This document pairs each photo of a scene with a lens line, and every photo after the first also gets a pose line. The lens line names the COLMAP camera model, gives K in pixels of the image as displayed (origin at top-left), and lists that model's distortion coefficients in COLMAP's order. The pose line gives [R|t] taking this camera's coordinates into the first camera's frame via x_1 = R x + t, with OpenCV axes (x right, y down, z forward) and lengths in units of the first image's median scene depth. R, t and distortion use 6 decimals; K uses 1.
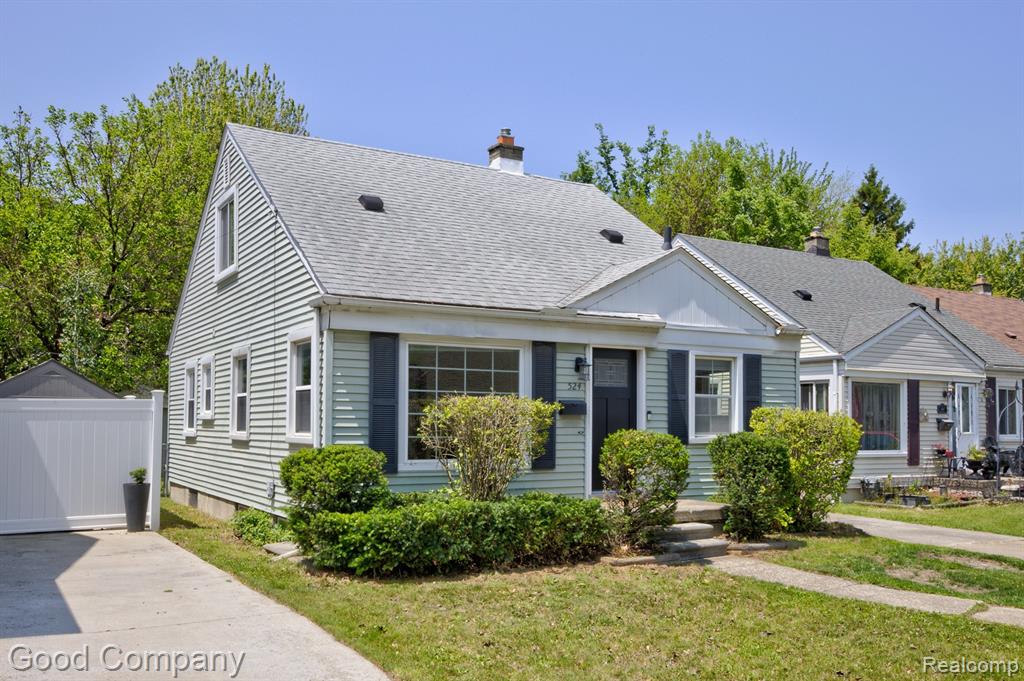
lens RADIAL K [[898.7, 0, 511.7], [0, 898.7, 346.4], [0, 0, 1]] dist [-0.033889, -0.004800]
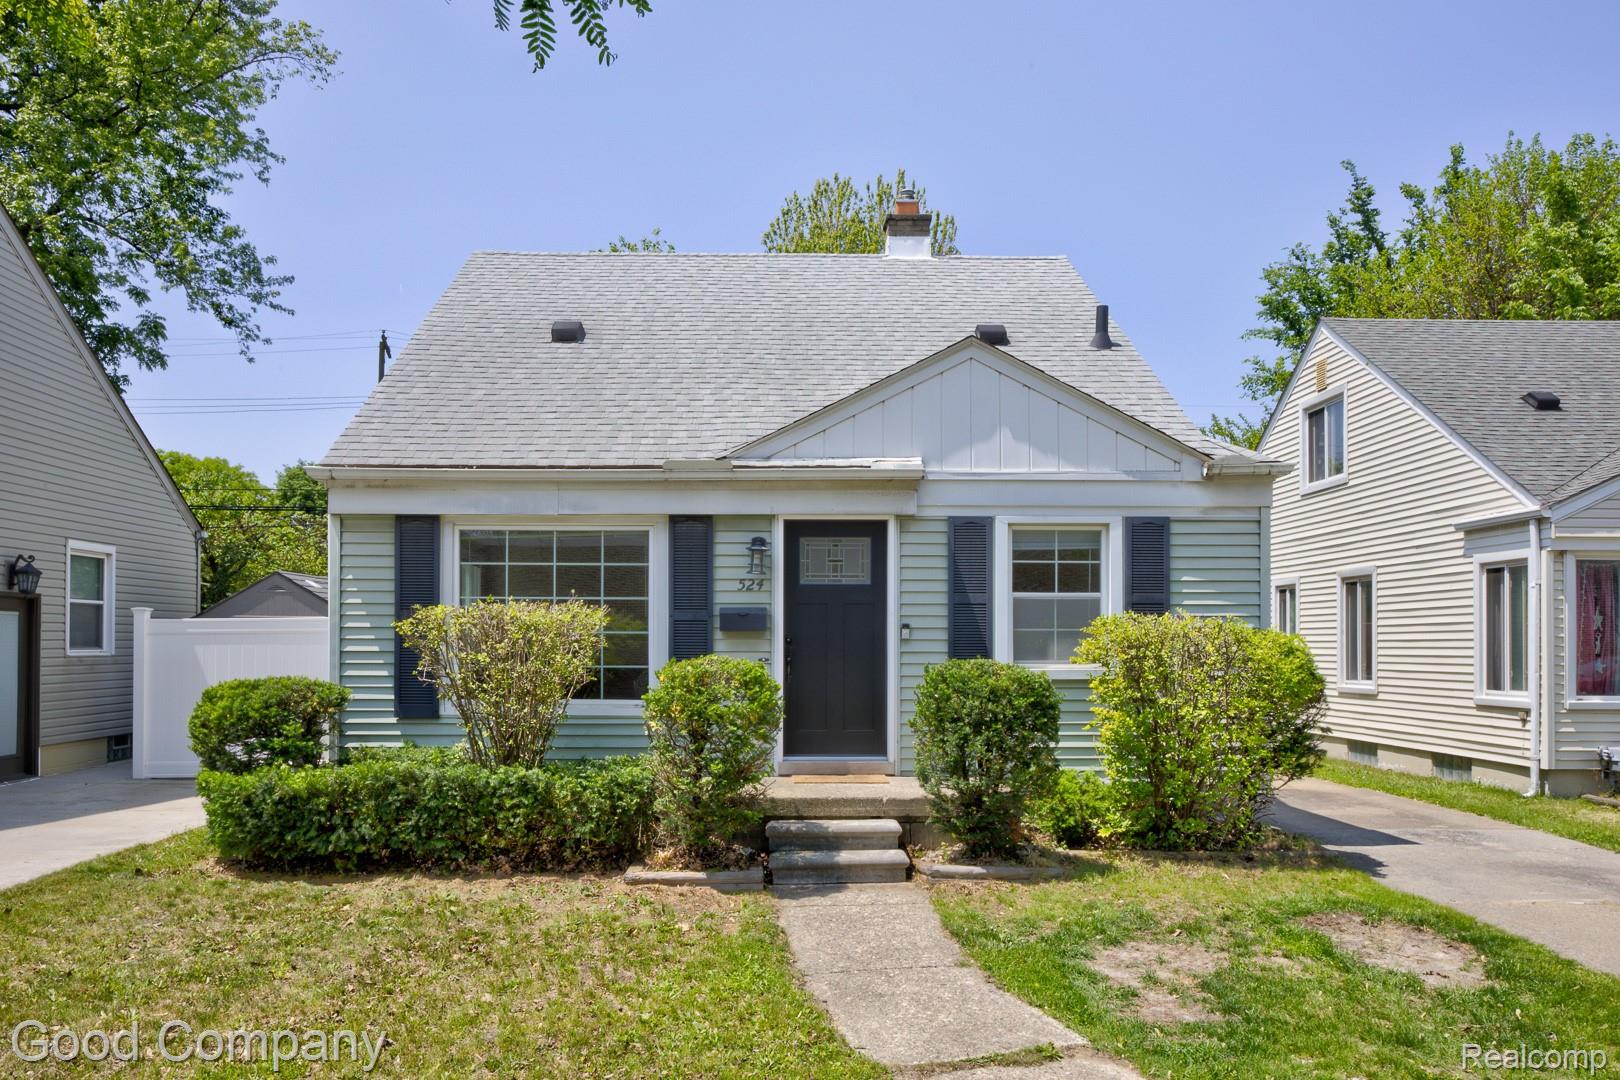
lens RADIAL K [[1176.2, 0, 802.8], [0, 1176.2, 594.9], [0, 0, 1]] dist [-0.012762, 0.007021]
pose [[0.871188, -0.025219, -0.490302, 0.471109], [0.045699, 0.998509, 0.029841, 0.027390], [0.488819, -0.048403, 0.871042, 0.299104]]
